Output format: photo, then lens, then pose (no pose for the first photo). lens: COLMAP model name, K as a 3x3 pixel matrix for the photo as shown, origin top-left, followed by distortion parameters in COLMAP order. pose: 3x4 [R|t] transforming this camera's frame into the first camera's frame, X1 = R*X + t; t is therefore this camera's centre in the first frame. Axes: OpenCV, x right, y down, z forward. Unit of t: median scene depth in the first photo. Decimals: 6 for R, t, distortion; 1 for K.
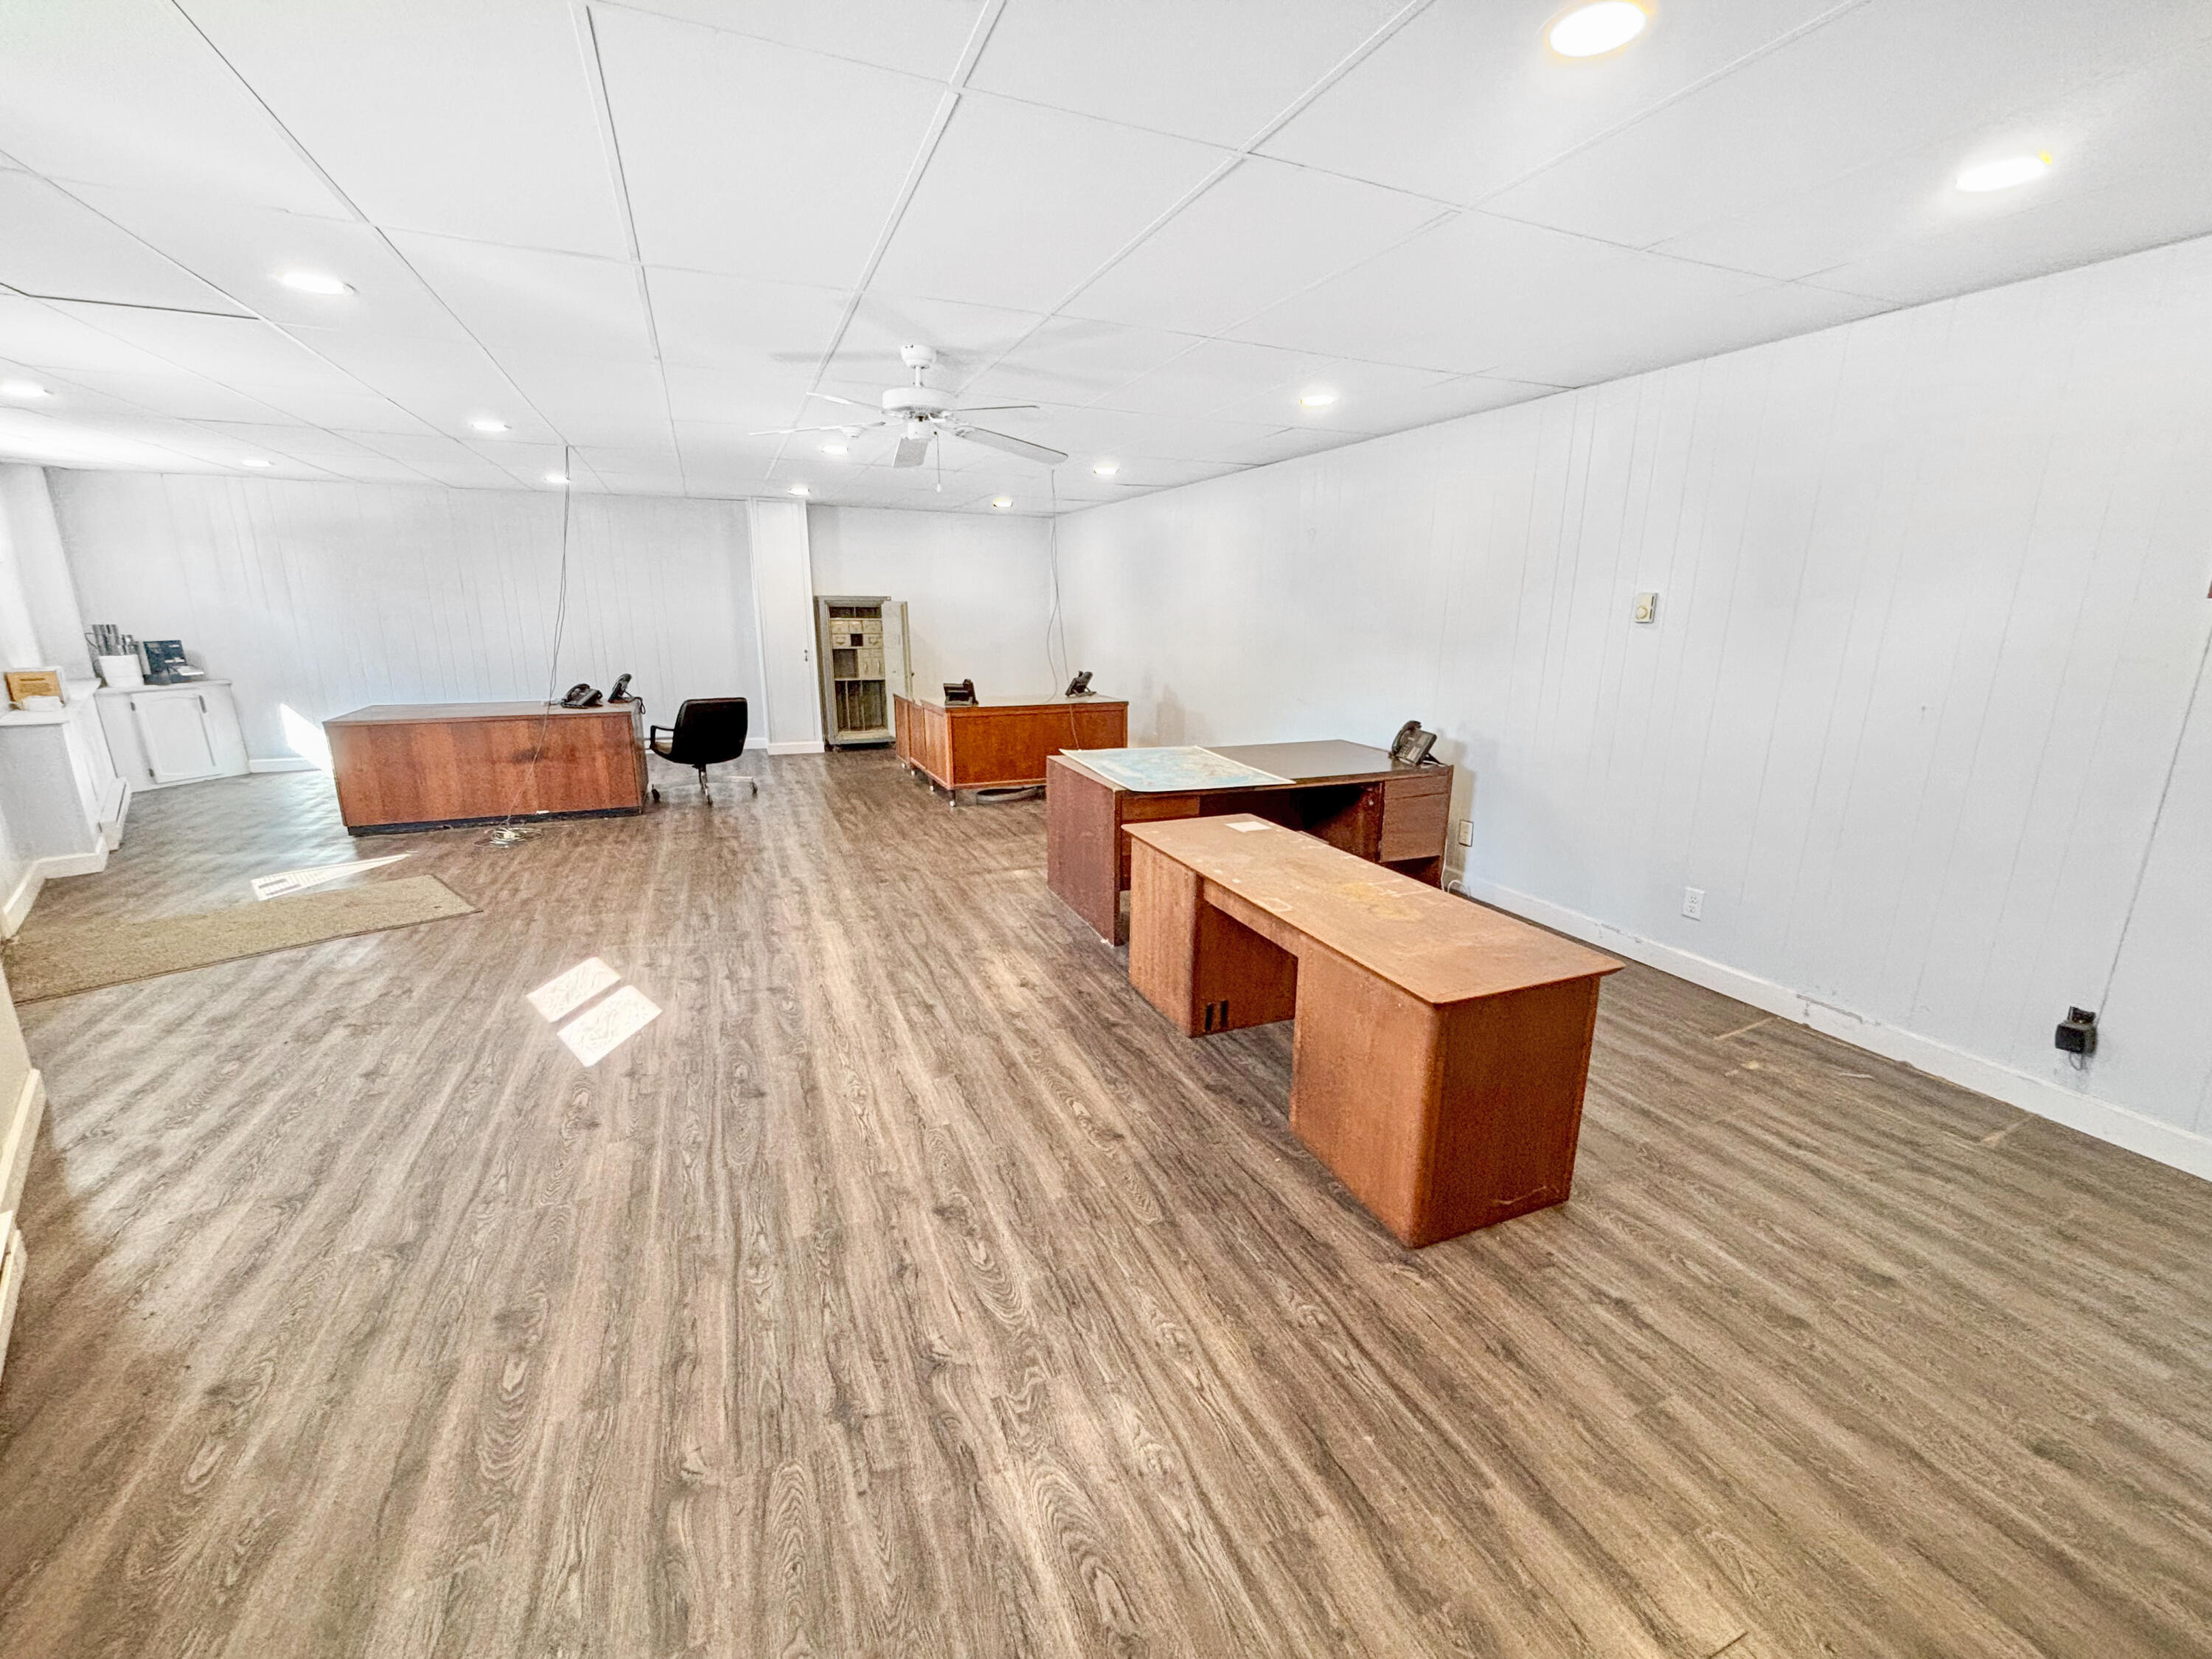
lens RADIAL K [[893.3, 0, 1109.5], [0, 893.3, 836.2], [0, 0, 1]] dist [0.003580, -0.000560]
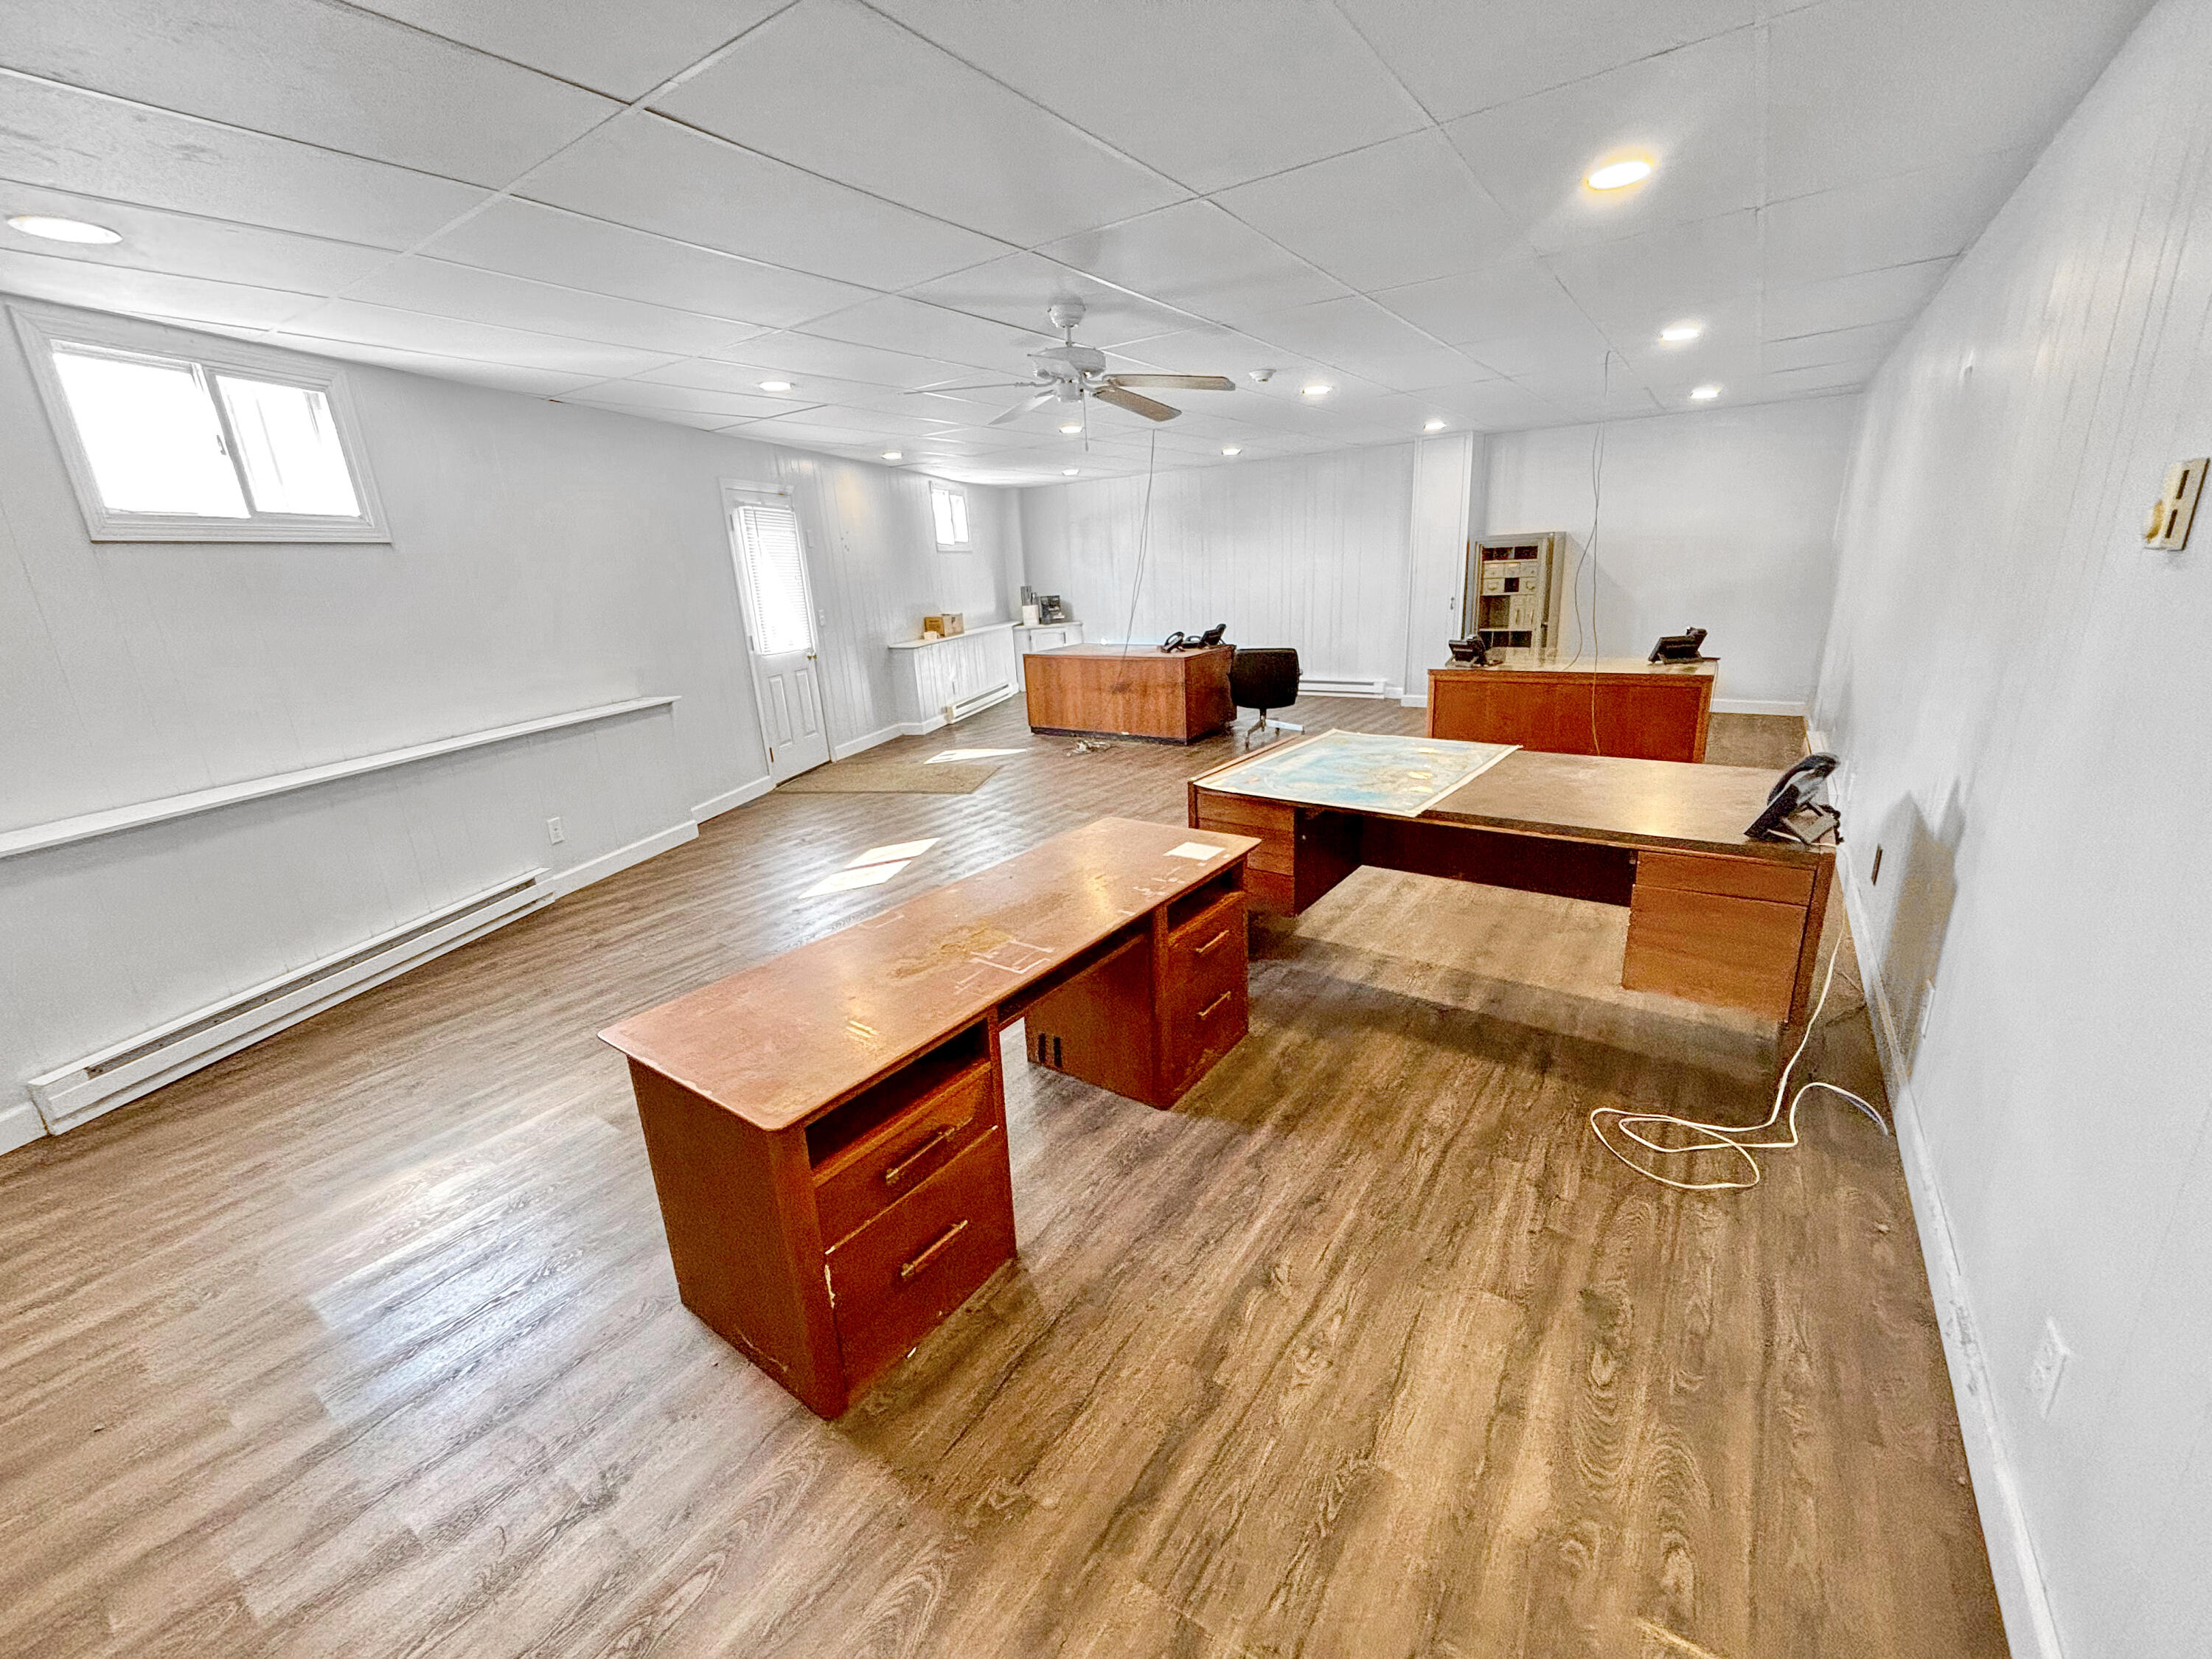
lens RADIAL K [[893.3, 0, 1102.1], [0, 893.3, 824.8], [0, 0, 1]] dist [0.003580, -0.000560]
pose [[0.520299, 0.205894, -0.828793, 0.430032], [-0.157863, 0.976964, 0.143601, -0.076225], [0.839267, 0.056120, 0.540816, 0.290857]]
